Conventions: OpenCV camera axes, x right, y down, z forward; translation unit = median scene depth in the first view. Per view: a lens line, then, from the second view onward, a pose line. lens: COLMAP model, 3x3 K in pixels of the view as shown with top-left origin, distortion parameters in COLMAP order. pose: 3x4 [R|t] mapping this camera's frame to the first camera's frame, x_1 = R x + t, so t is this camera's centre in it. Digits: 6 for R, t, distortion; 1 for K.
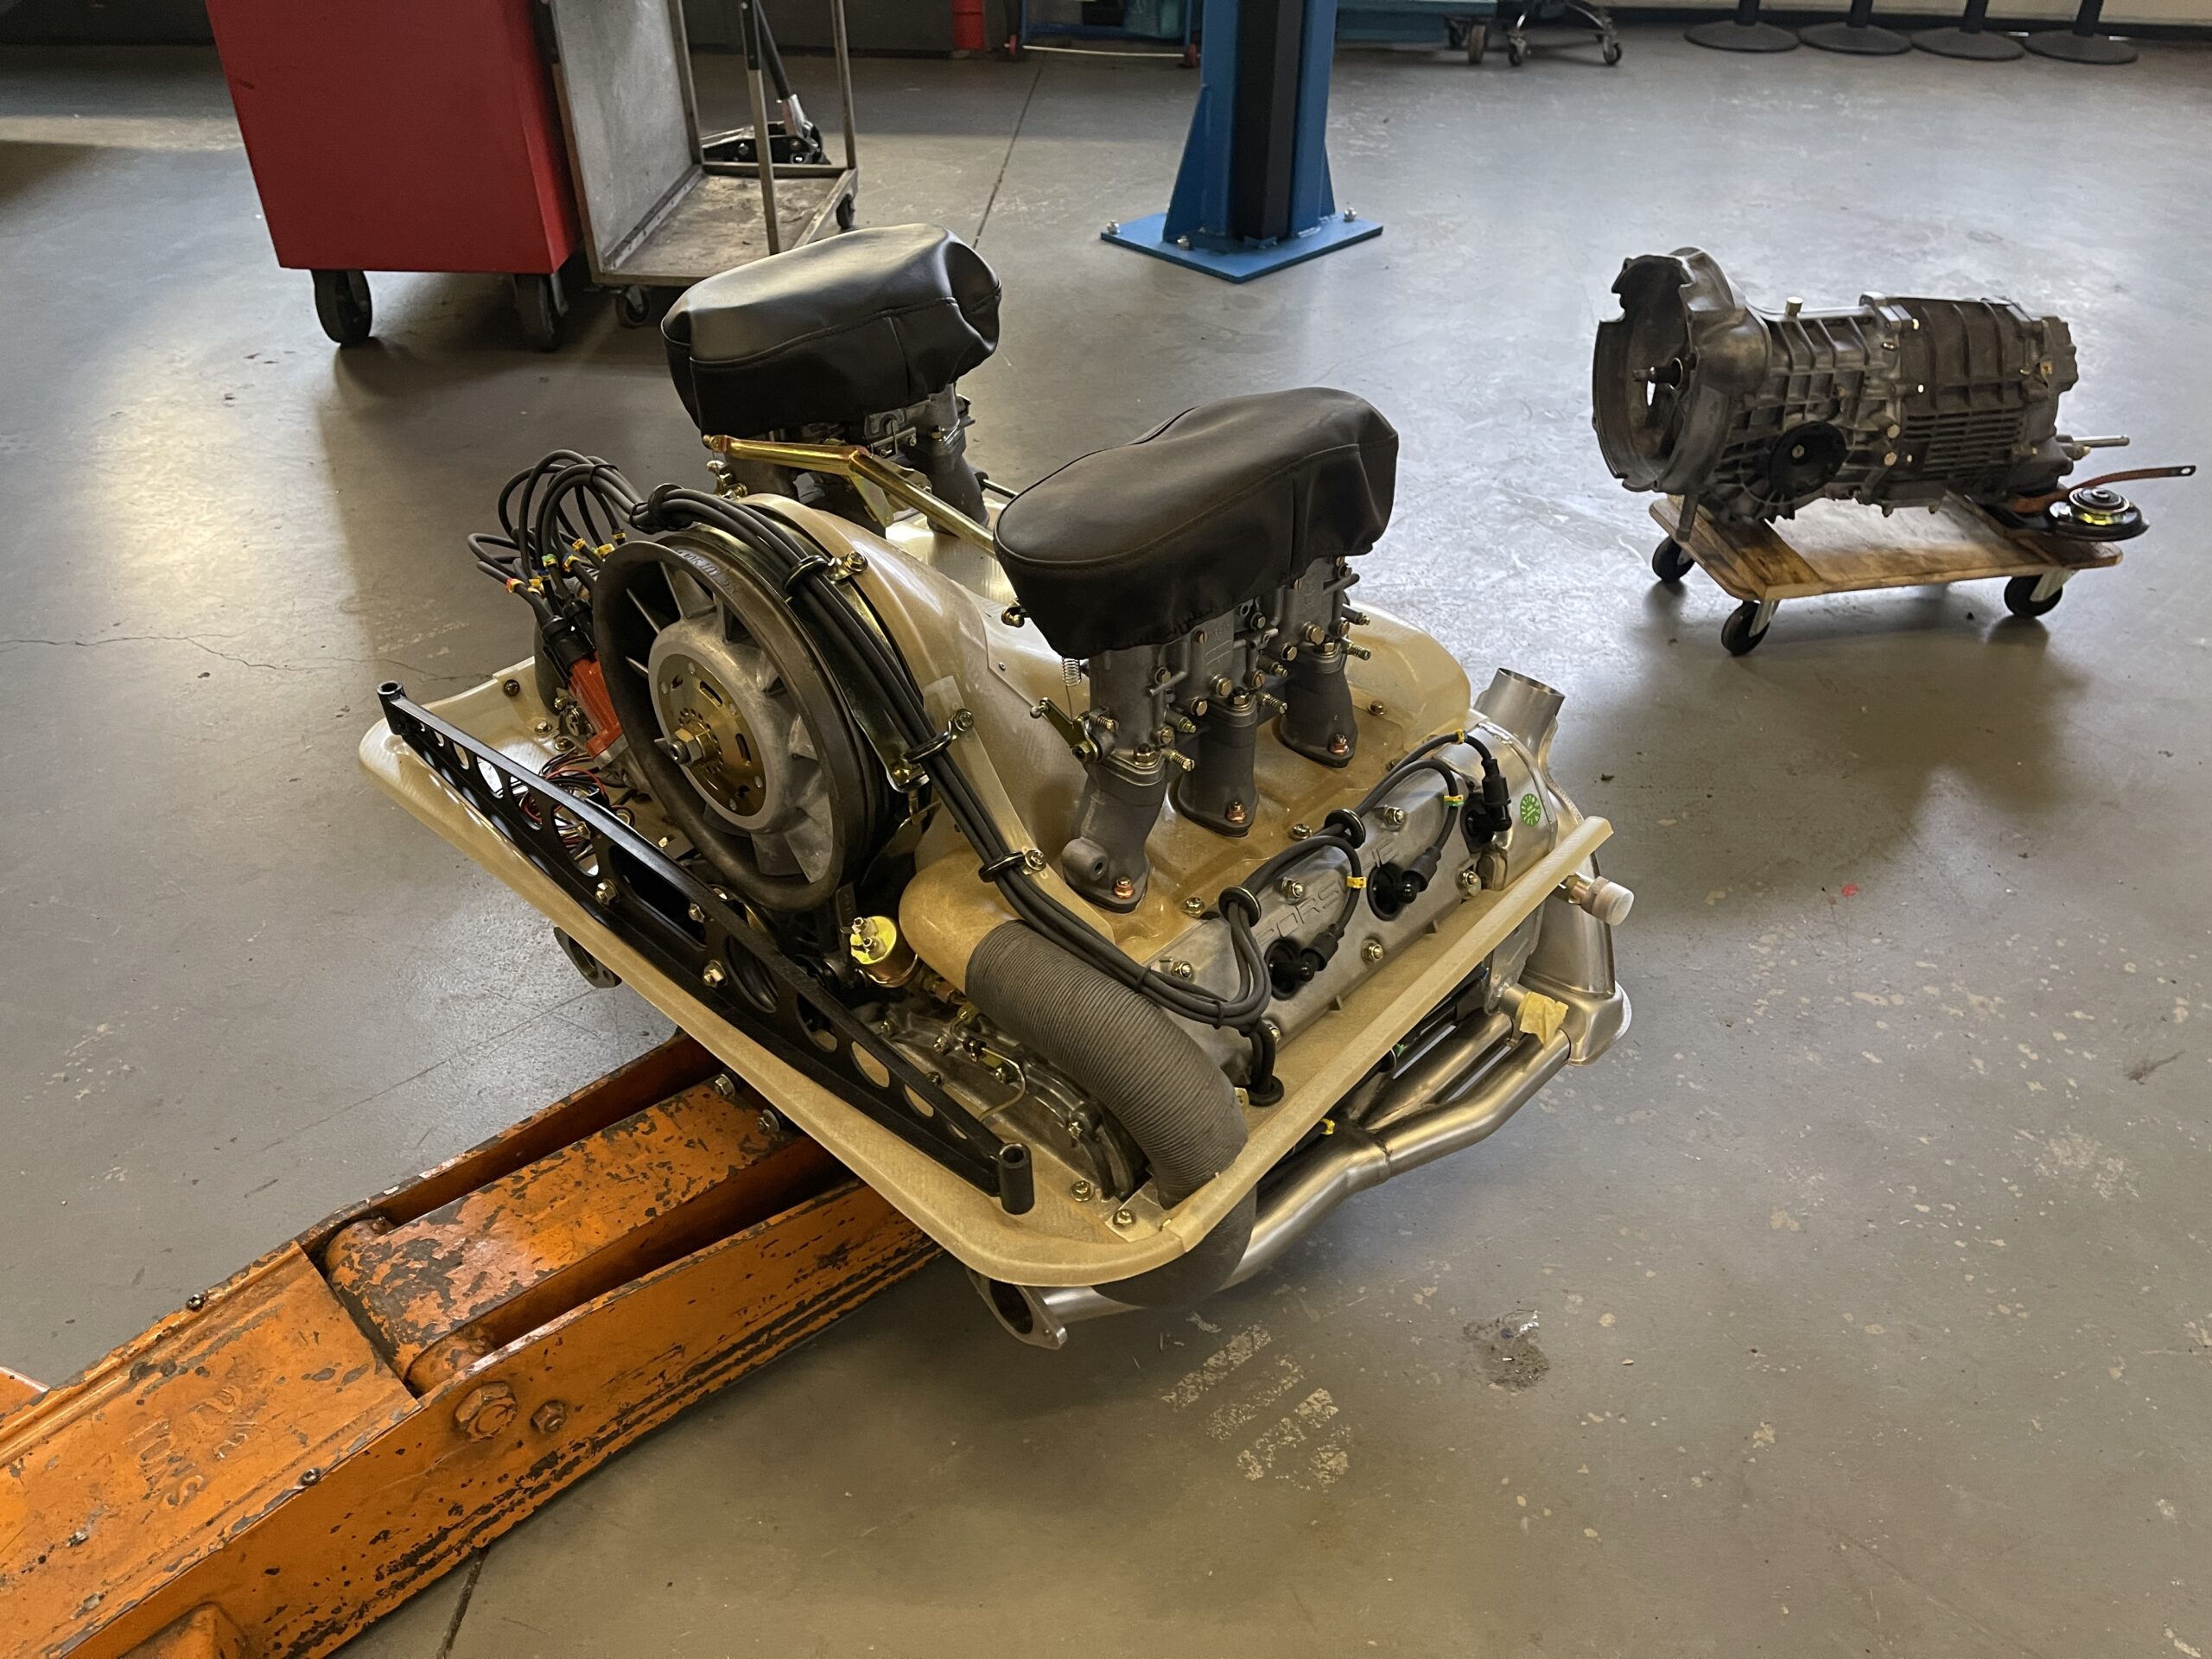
lens RADIAL K [[1667.4, 0, 1149.8], [0, 1667.4, 836.5], [0, 0, 1]] dist [0.139422, -0.191549]
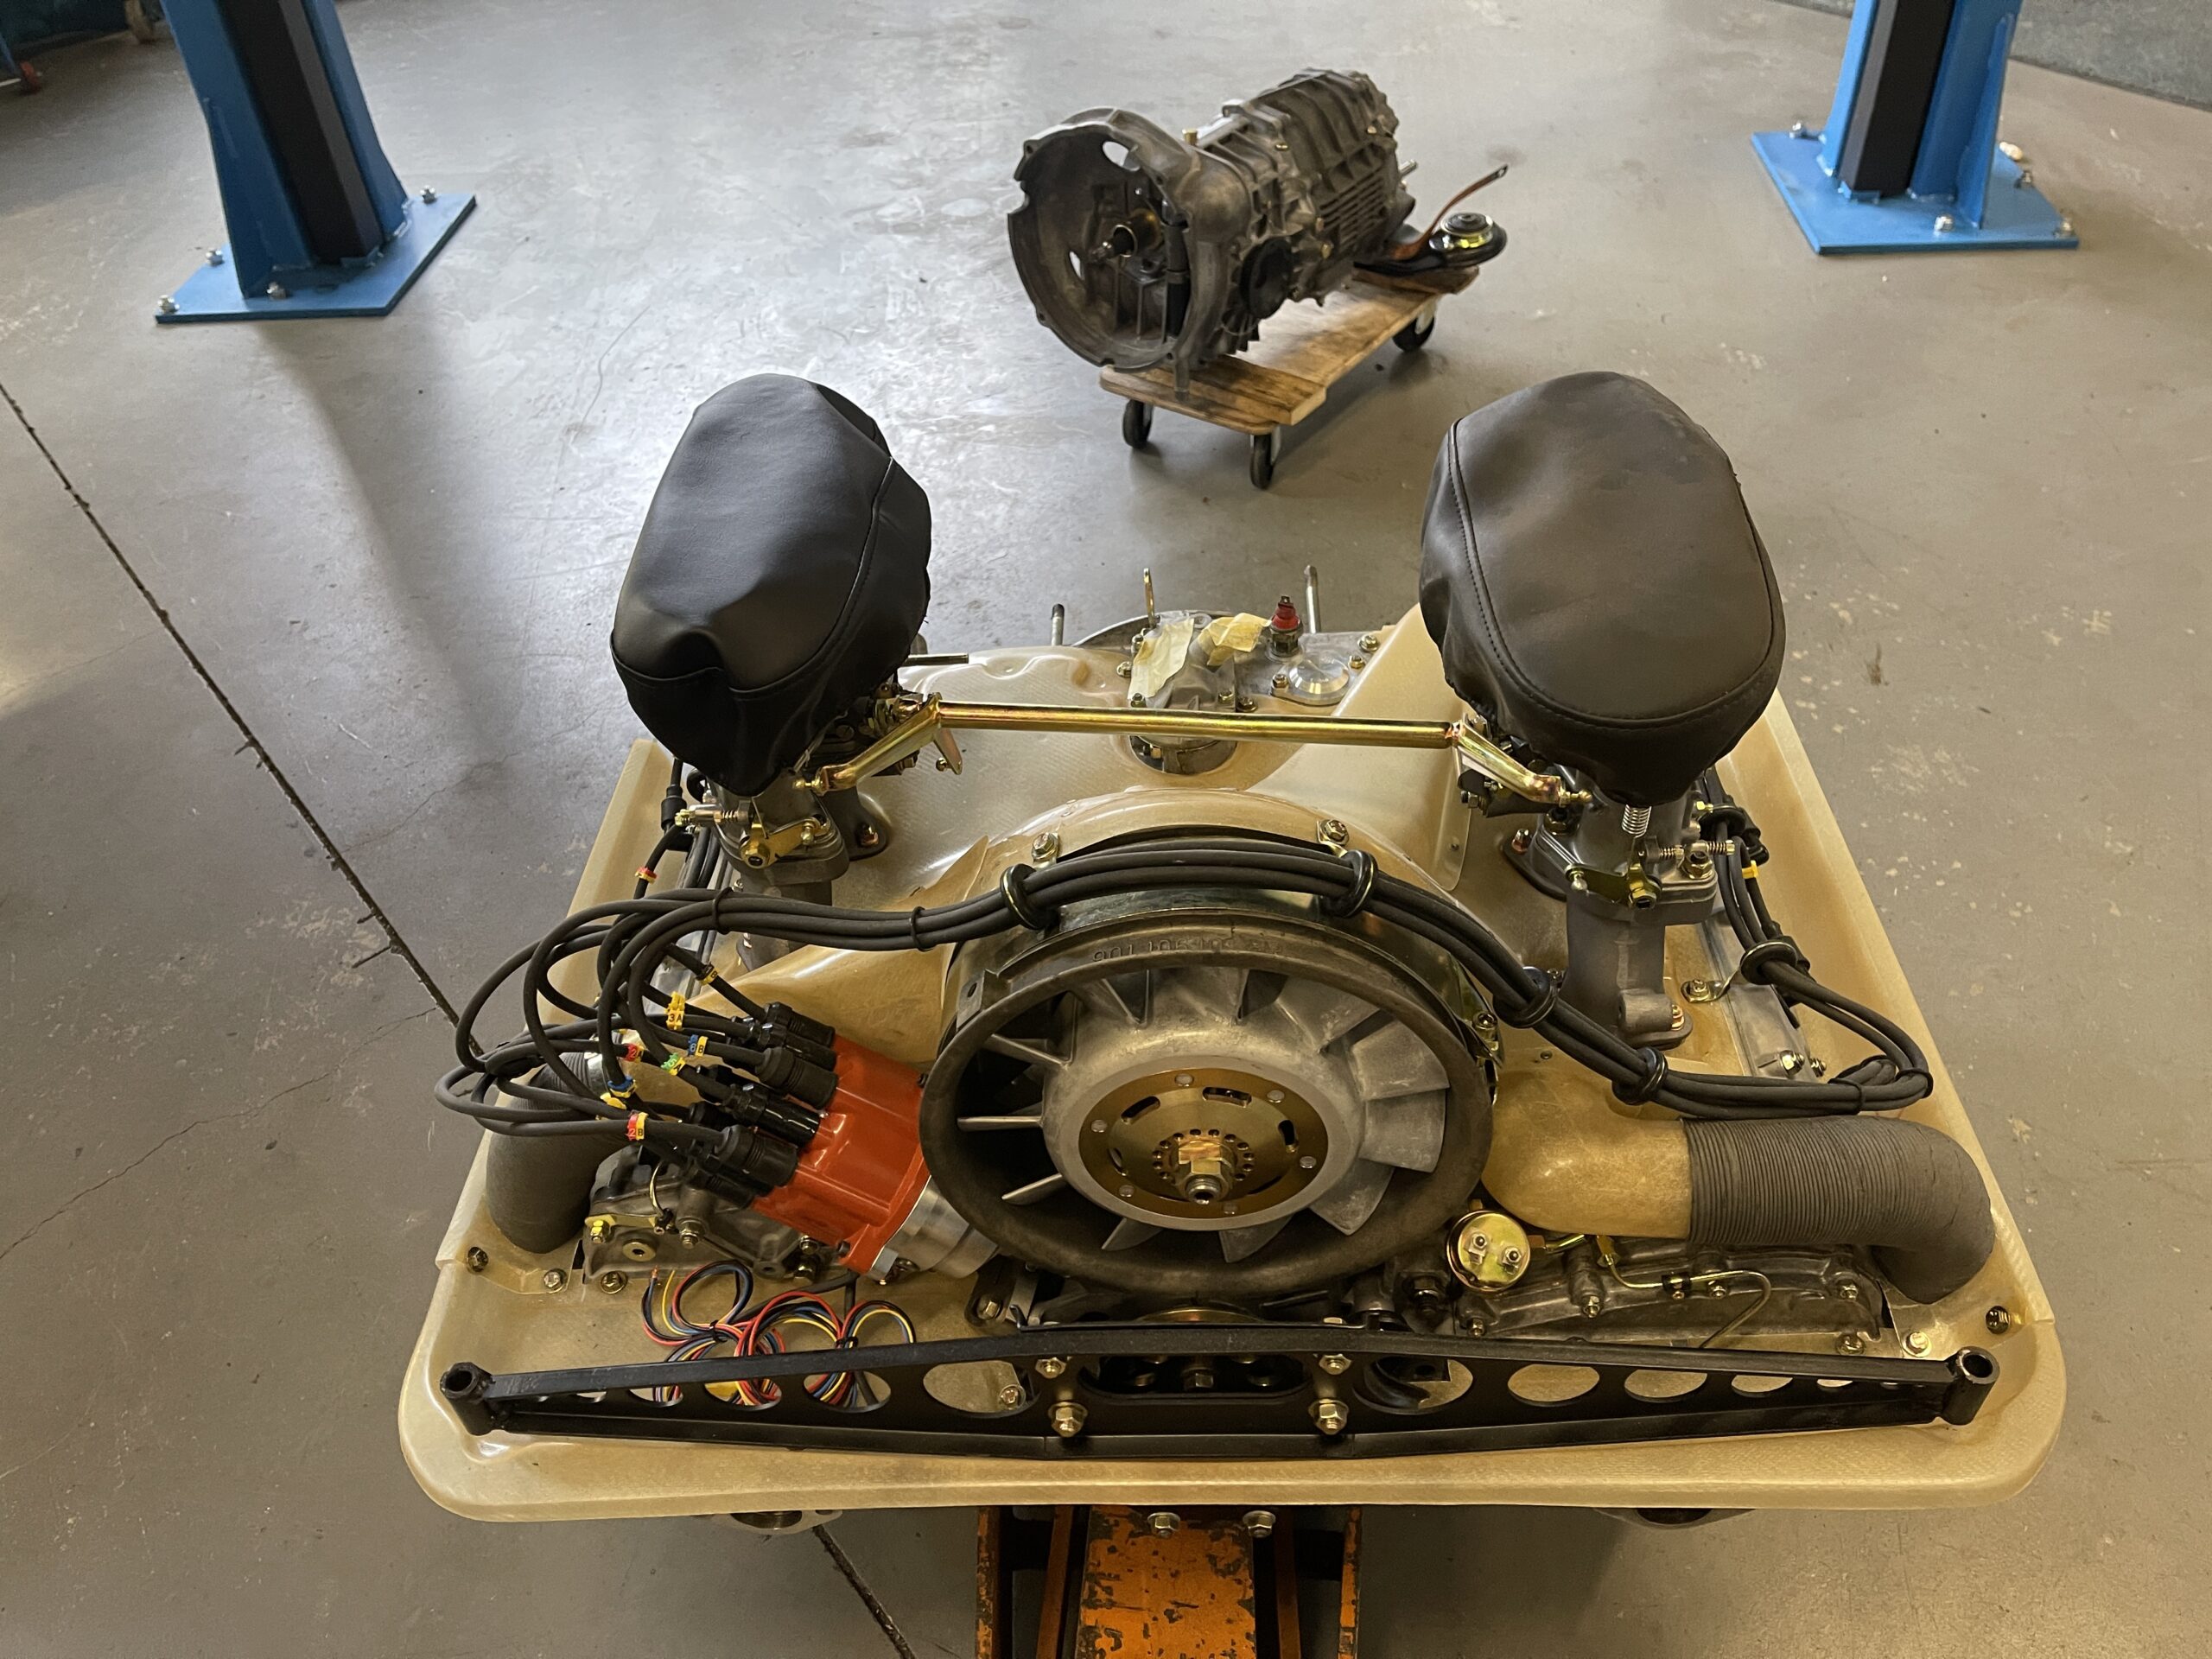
lens RADIAL K [[1693.5, 0, 1106.0], [0, 1693.5, 829.5], [0, 0, 1]] dist [0.028205, -0.000699]
pose [[0.744113, -0.488468, 0.455736, -0.288243], [0.454228, 0.870167, 0.191013, -0.172705], [-0.489871, 0.064873, 0.869378, 0.205017]]
